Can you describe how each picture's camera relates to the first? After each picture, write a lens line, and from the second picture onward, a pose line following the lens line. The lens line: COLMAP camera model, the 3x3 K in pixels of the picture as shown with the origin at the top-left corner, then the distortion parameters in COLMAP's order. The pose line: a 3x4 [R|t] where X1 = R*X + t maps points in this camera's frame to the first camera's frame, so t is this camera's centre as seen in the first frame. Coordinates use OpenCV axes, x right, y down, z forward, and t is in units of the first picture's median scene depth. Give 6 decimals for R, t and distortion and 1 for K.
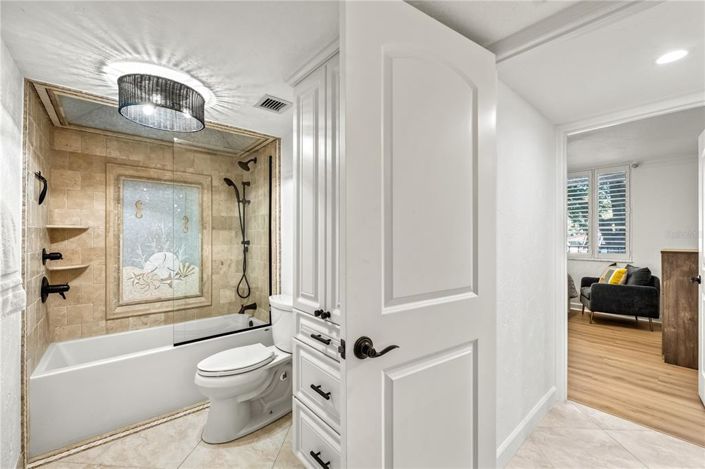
lens RADIAL K [[287.4, 0, 350.0], [0, 287.4, 233.4], [0, 0, 1]] dist [0.000395, 0.000400]
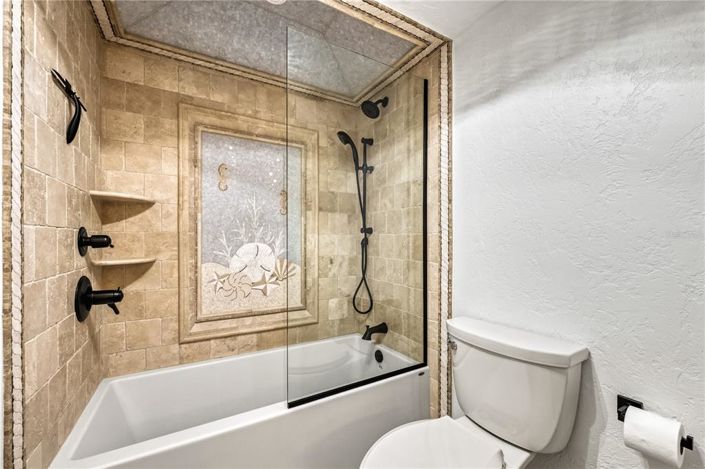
lens RADIAL K [[287.4, 0, 353.8], [0, 287.4, 239.7], [0, 0, 1]] dist [0.000395, 0.000400]
pose [[0.986663, 0.002102, -0.162762, -0.333416], [-0.000813, 0.999968, 0.007985, 0.055987], [0.162774, -0.007747, 0.986633, 0.400019]]
